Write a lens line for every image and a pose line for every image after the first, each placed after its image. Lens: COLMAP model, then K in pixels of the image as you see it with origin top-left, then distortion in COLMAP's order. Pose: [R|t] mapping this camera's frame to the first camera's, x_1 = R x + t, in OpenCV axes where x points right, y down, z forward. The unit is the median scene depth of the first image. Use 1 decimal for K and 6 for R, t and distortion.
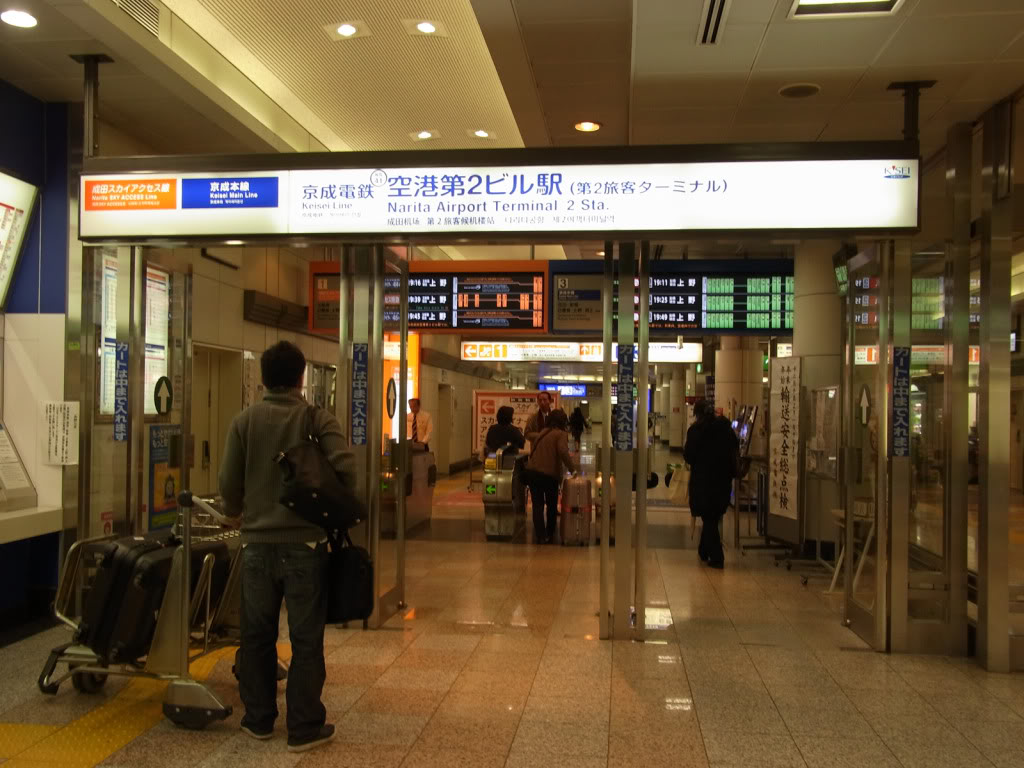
lens RADIAL K [[942.2, 0, 512.0], [0, 942.2, 384.0], [0, 0, 1]] dist [-0.115480, -0.005678]
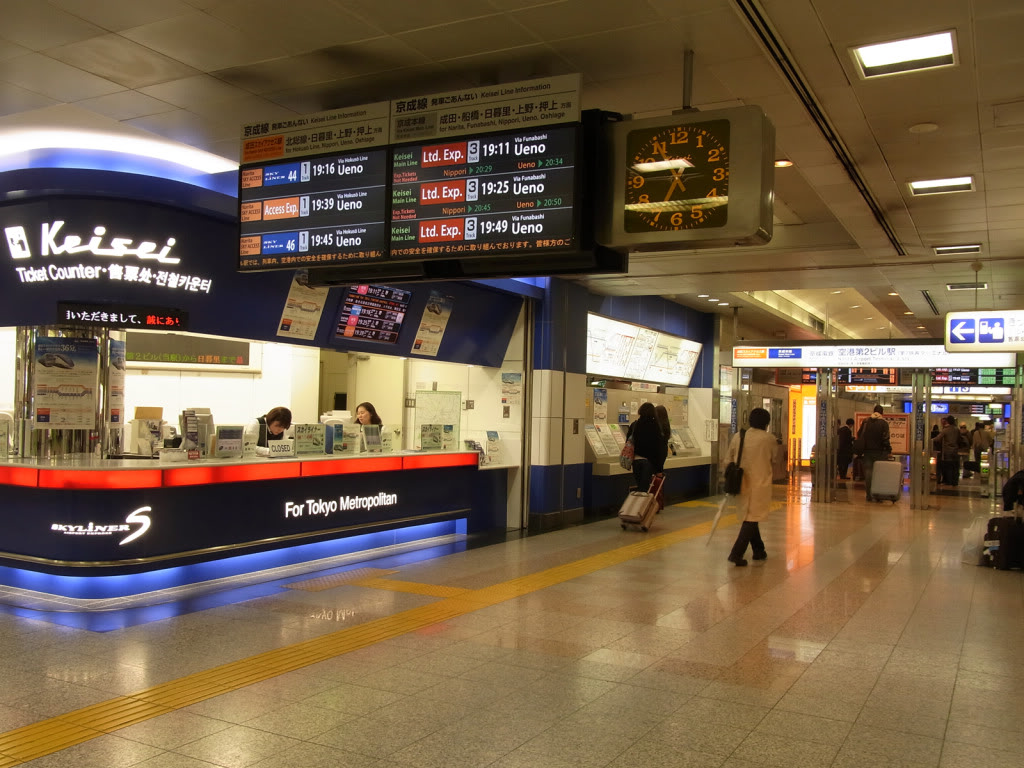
lens RADIAL K [[942.2, 0, 512.0], [0, 942.2, 384.0], [0, 0, 1]] dist [-0.115480, -0.005678]
pose [[0.929635, 0.001766, -0.368478, -0.000897], [-0.006631, 0.999907, -0.011937, -0.049293], [0.368422, 0.013540, 0.929560, -1.915321]]
